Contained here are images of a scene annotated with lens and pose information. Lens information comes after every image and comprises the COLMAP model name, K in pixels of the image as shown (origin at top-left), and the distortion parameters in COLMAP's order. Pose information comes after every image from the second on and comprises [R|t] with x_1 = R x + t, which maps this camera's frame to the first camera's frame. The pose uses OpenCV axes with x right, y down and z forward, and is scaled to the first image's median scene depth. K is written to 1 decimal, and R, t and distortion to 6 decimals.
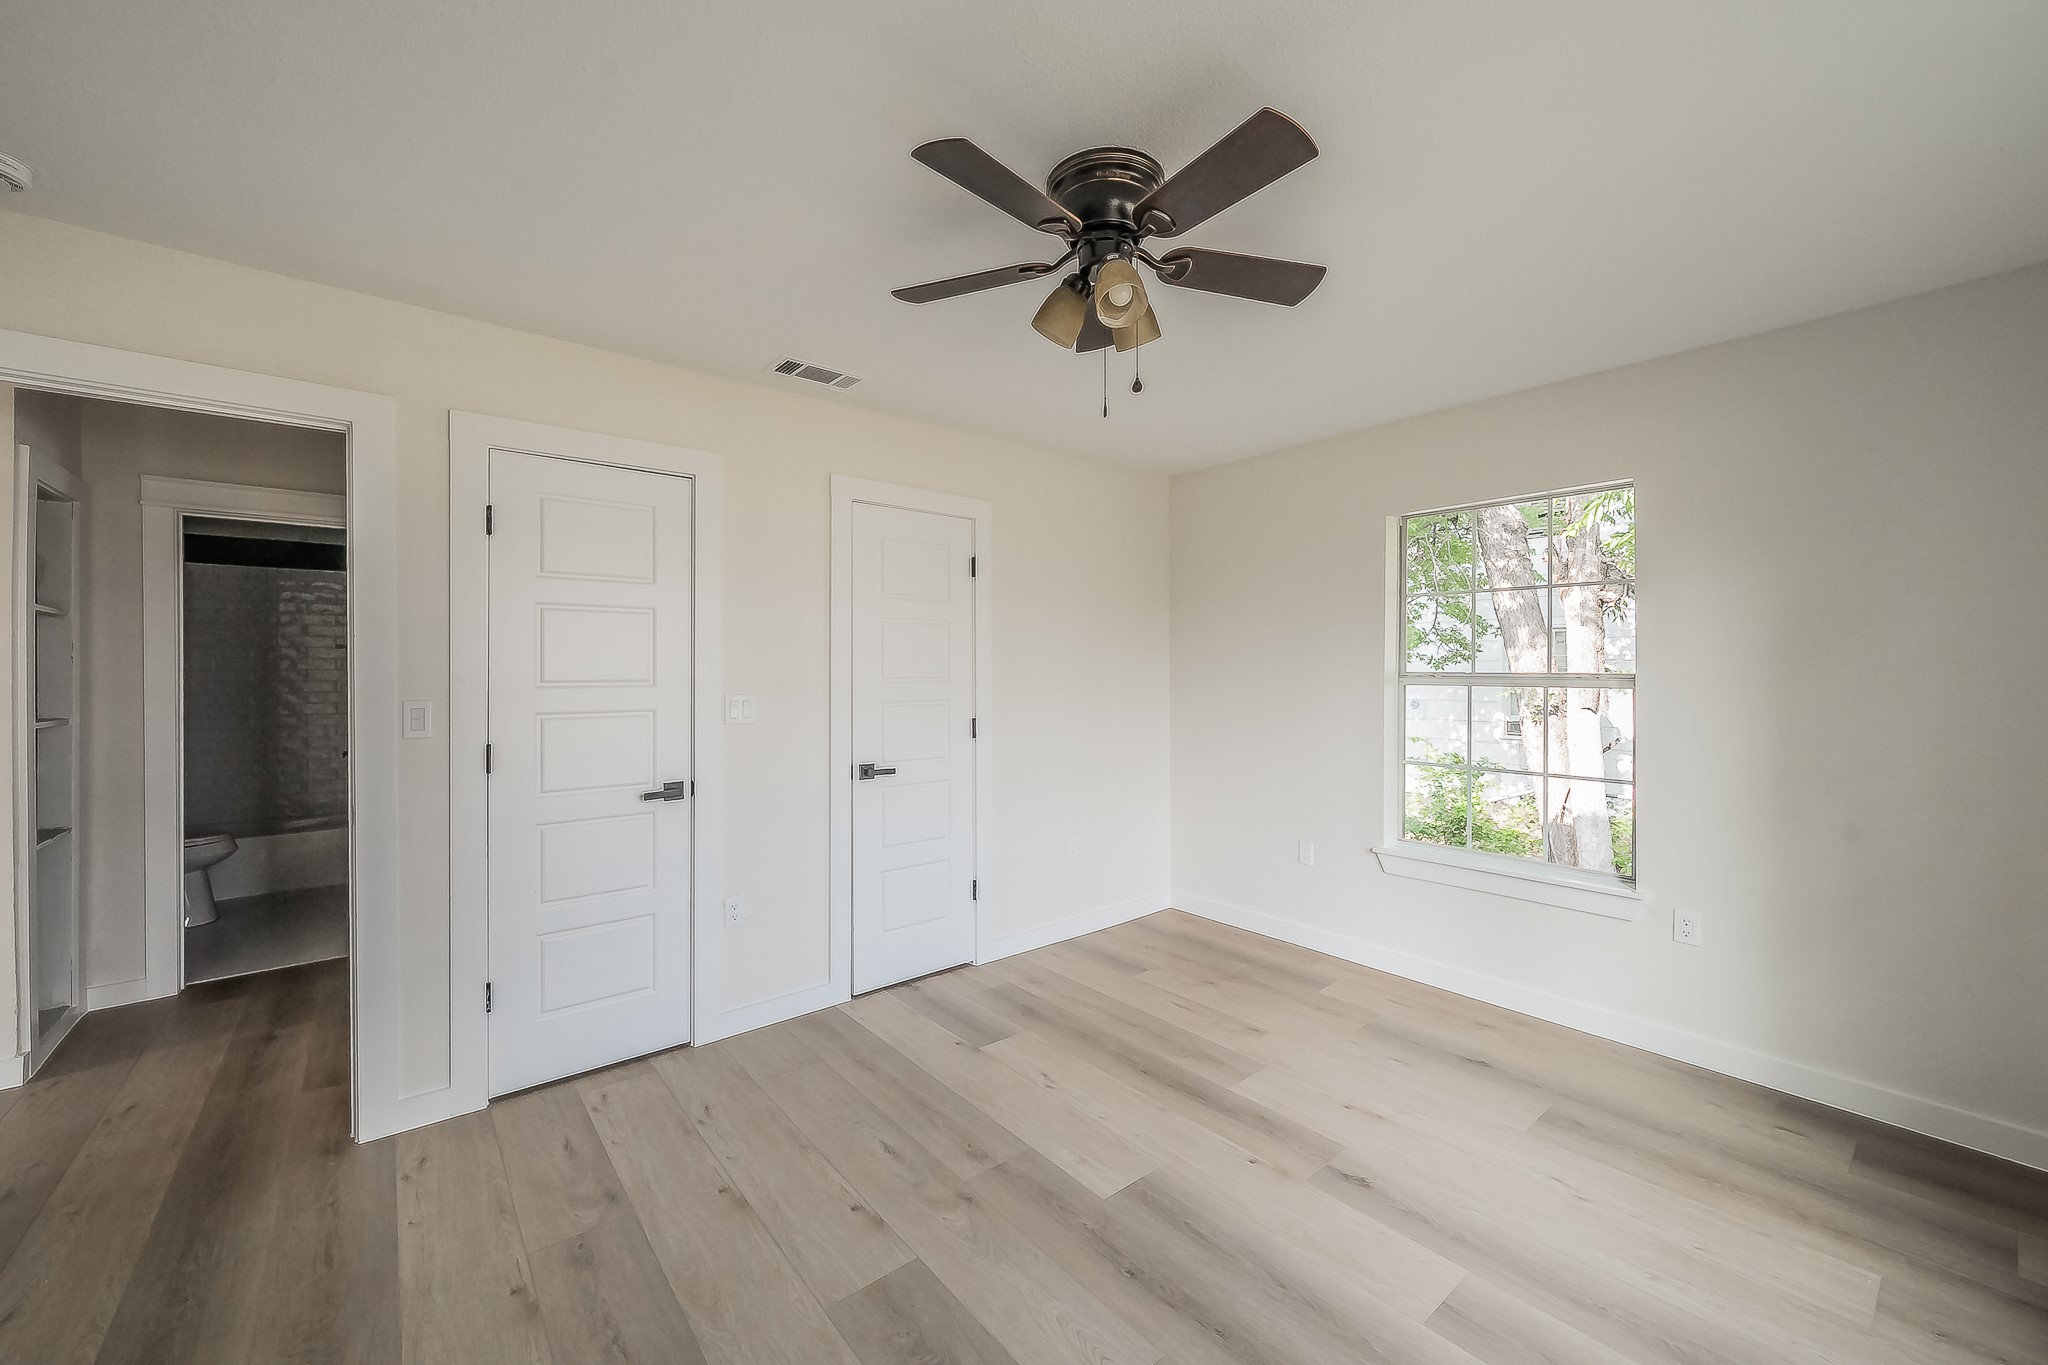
lens RADIAL K [[795.0, 0, 1017.2], [0, 795.0, 669.8], [0, 0, 1]] dist [-0.001196, -0.000099]
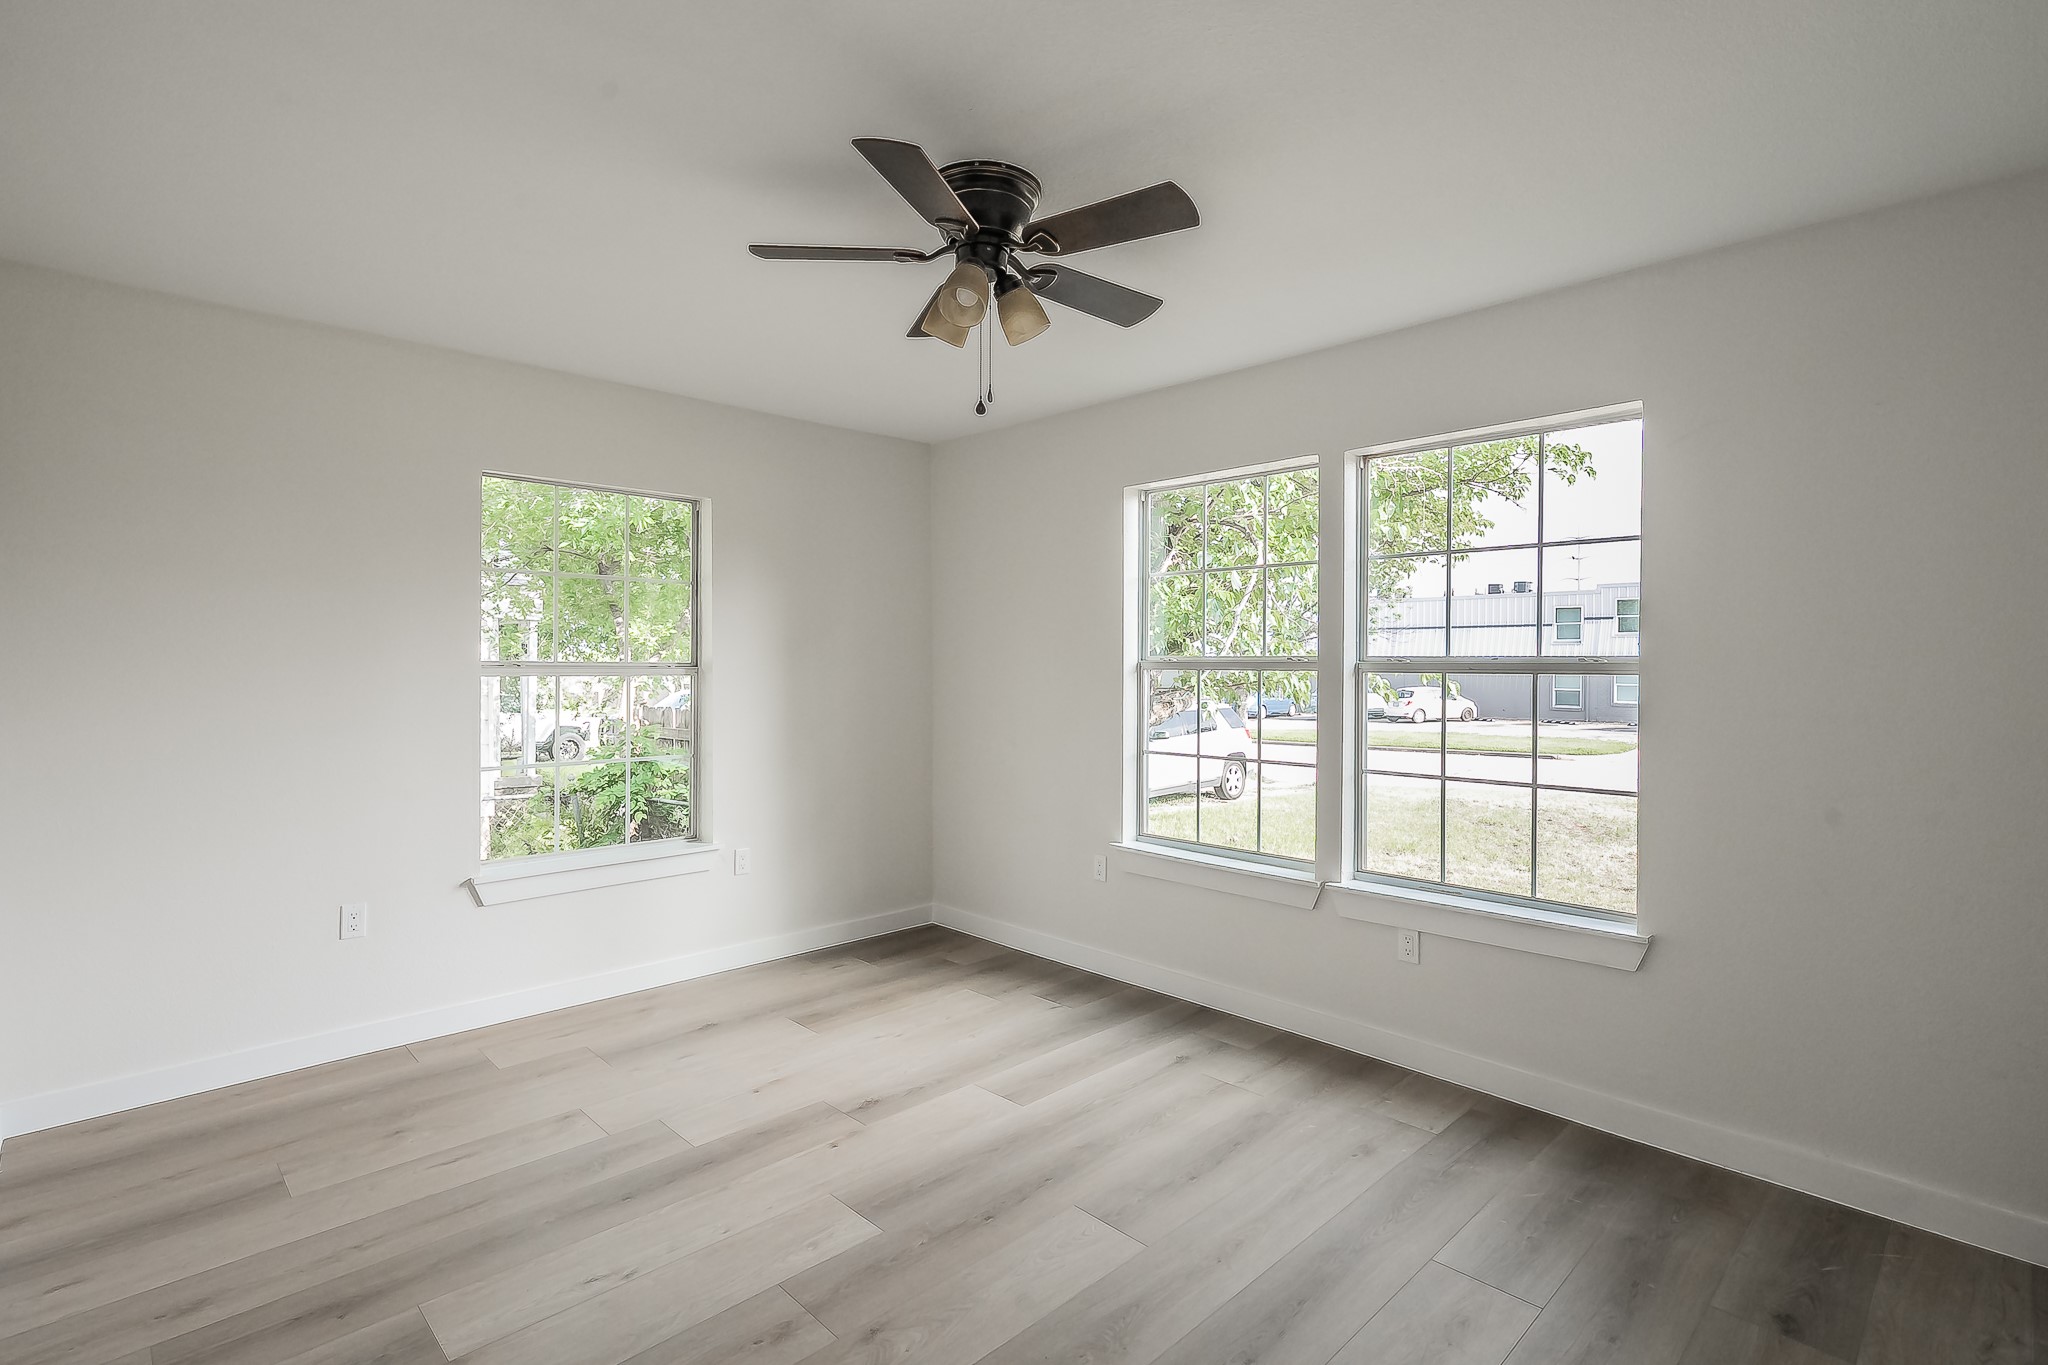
lens RADIAL K [[963.0, 0, 1016.9], [0, 963.0, 665.0], [0, 0, 1]] dist [0.000774, -0.000087]
pose [[-0.076650, -0.006041, 0.997040, -0.939788], [-0.002724, 0.999979, 0.005850, -0.007309], [-0.997054, -0.002268, -0.076665, 0.849952]]
